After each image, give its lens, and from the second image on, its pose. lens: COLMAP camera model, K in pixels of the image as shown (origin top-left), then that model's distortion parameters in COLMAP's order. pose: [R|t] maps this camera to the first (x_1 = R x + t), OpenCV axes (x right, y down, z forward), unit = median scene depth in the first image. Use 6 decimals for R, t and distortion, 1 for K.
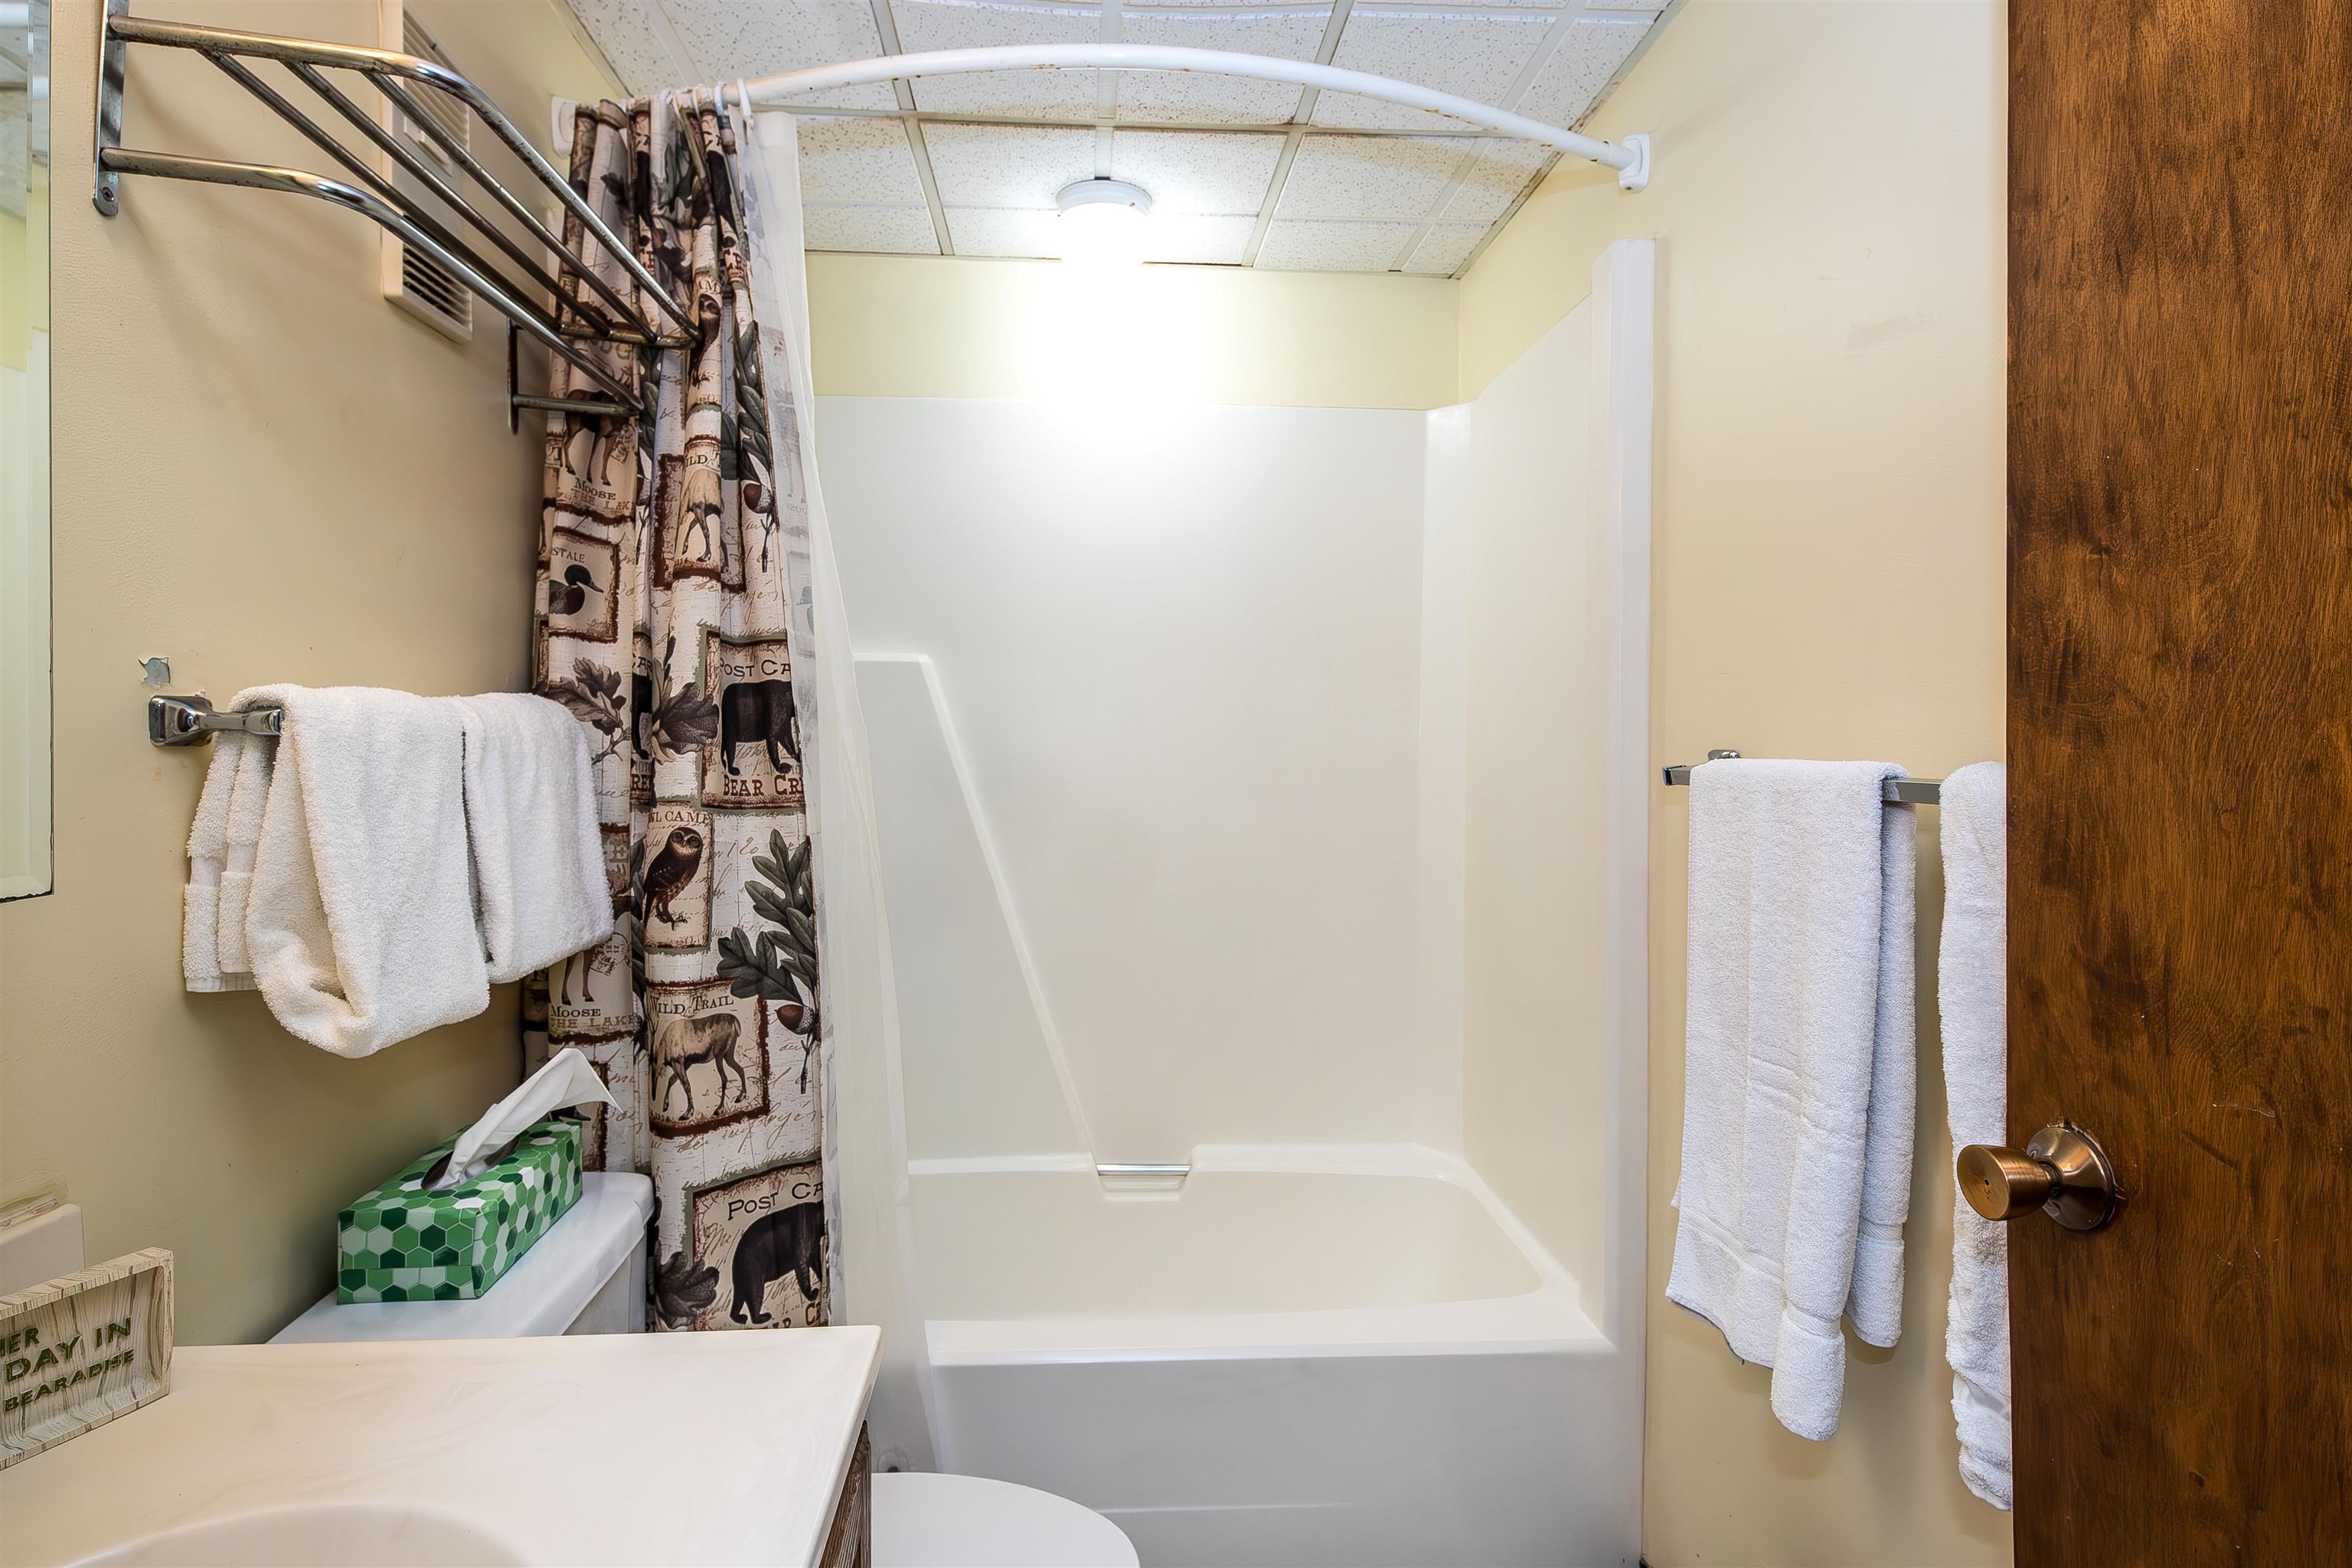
lens RADIAL K [[1174.8, 0, 1197.4], [0, 1174.8, 774.0], [0, 0, 1]] dist [0.006350, 0.000060]
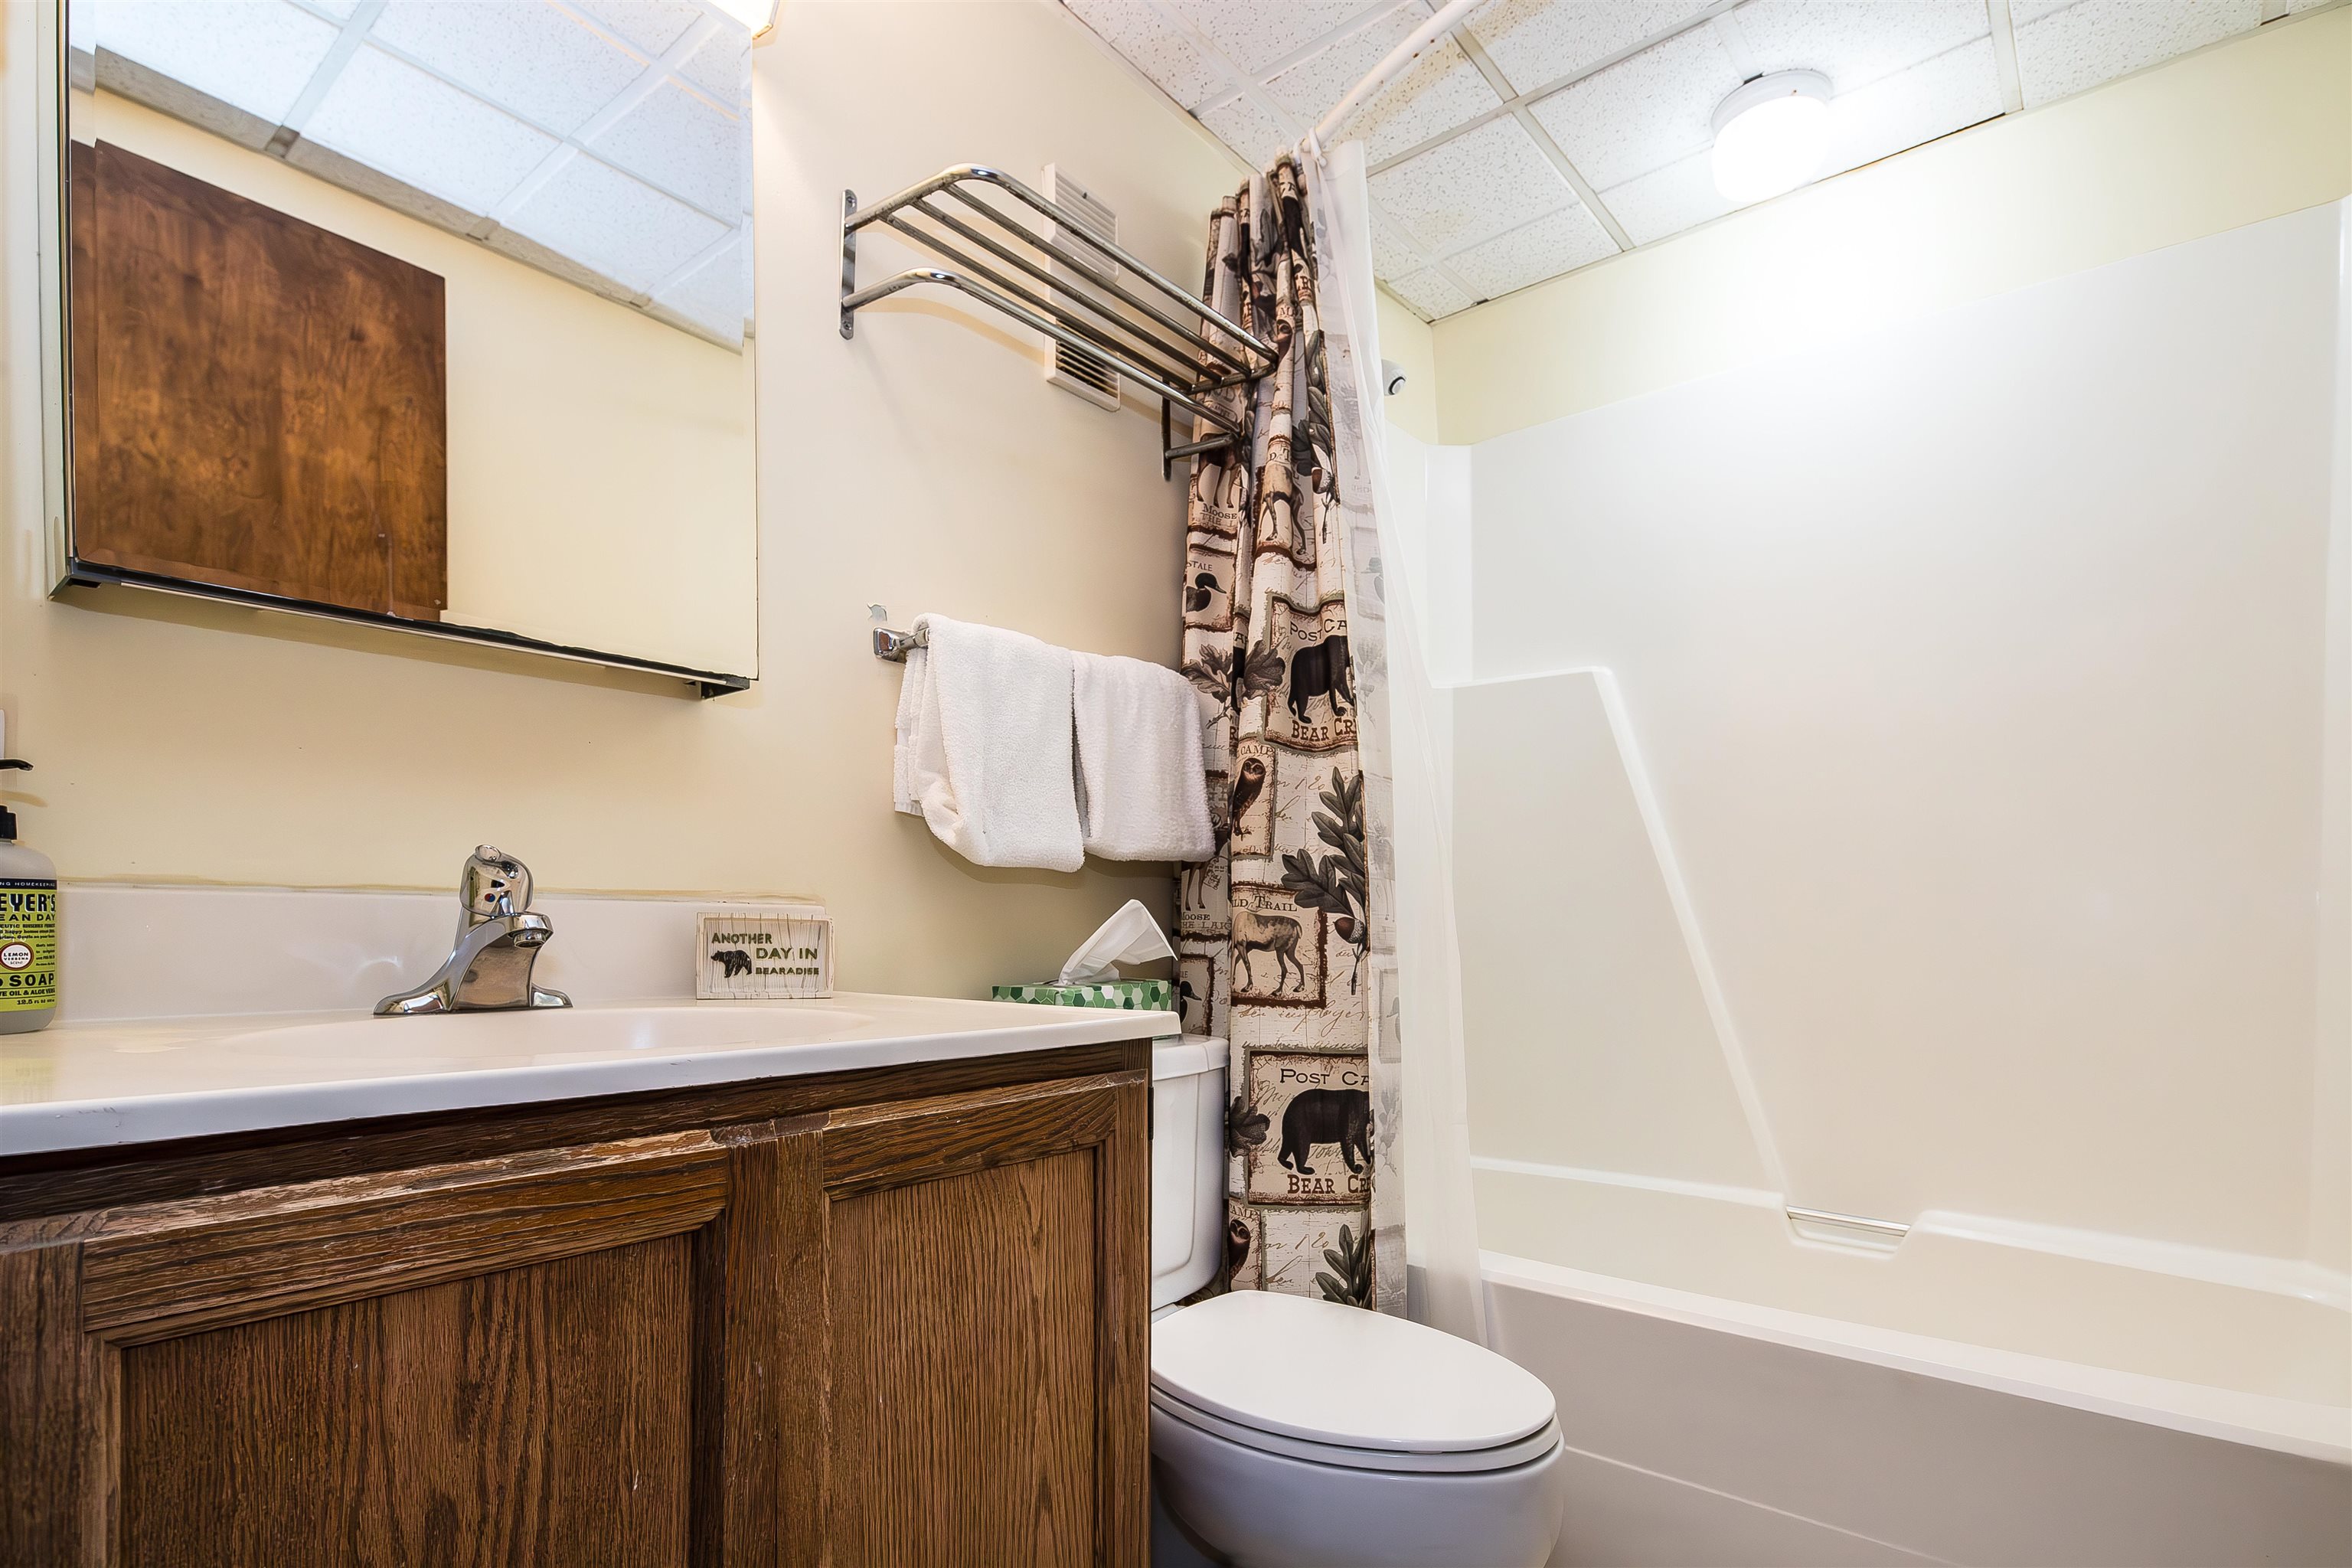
lens RADIAL K [[1174.8, 0, 1170.5], [0, 1174.8, 946.3], [0, 0, 1]] dist [0.006350, 0.000060]
pose [[0.719584, 0.001962, -0.694402, 0.339601], [0.001023, 0.999992, 0.003886, 0.228439], [0.694404, -0.003506, 0.719576, 0.060786]]
